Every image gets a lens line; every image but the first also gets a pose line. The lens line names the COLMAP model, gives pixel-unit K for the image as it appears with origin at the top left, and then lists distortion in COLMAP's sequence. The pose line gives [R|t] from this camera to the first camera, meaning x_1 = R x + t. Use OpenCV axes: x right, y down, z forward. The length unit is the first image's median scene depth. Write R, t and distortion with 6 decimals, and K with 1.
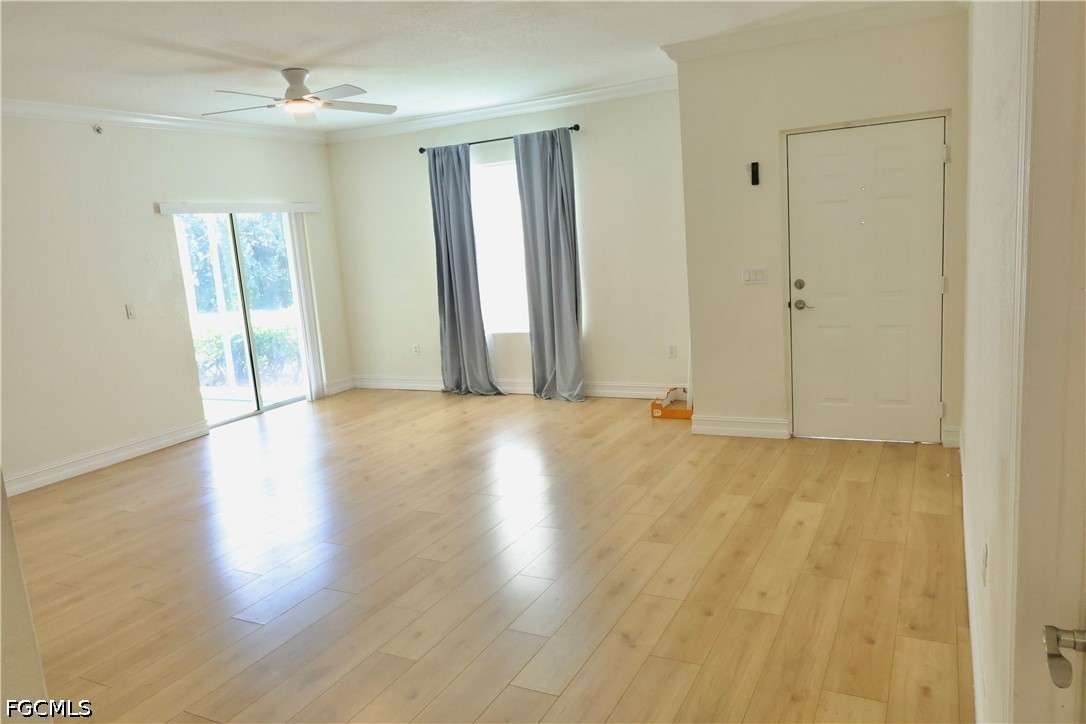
lens RADIAL K [[768.1, 0, 548.4], [0, 768.1, 359.7], [0, 0, 1]] dist [-0.002682, 0.000274]
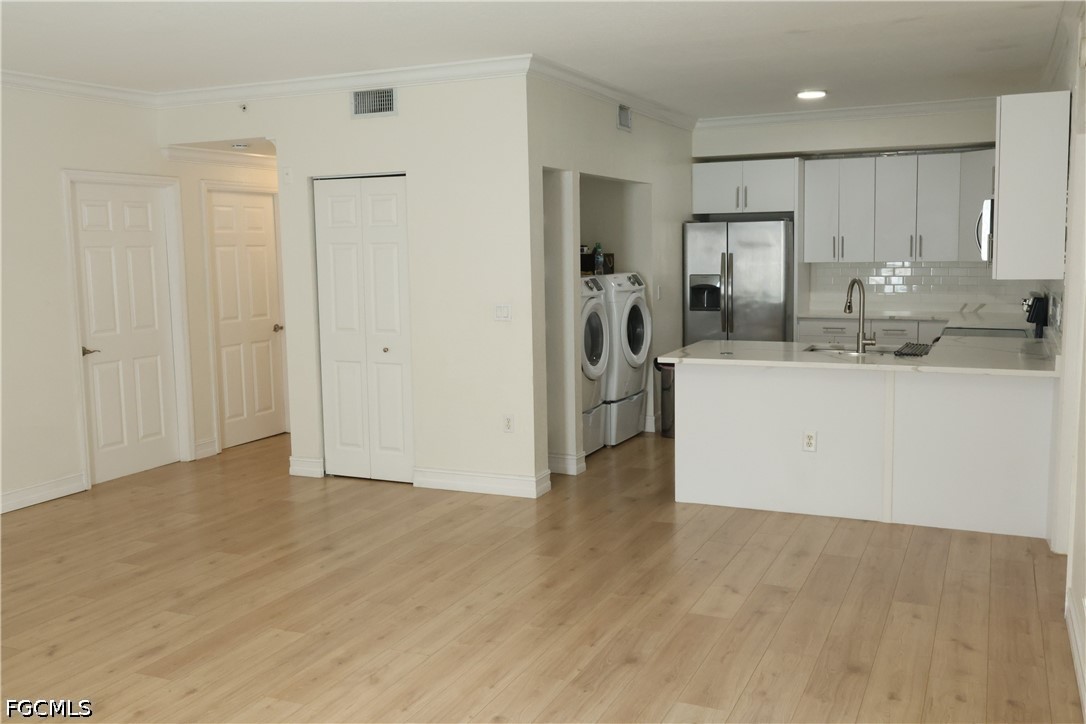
lens RADIAL K [[999.9, 0, 547.6], [0, 999.9, 359.4], [0, 0, 1]] dist [0.006318, -0.007235]
pose [[-0.994273, 0.100824, -0.035441, -0.296125], [0.086666, 0.954709, 0.284638, -0.167062], [0.062534, 0.279937, -0.957980, 1.070757]]
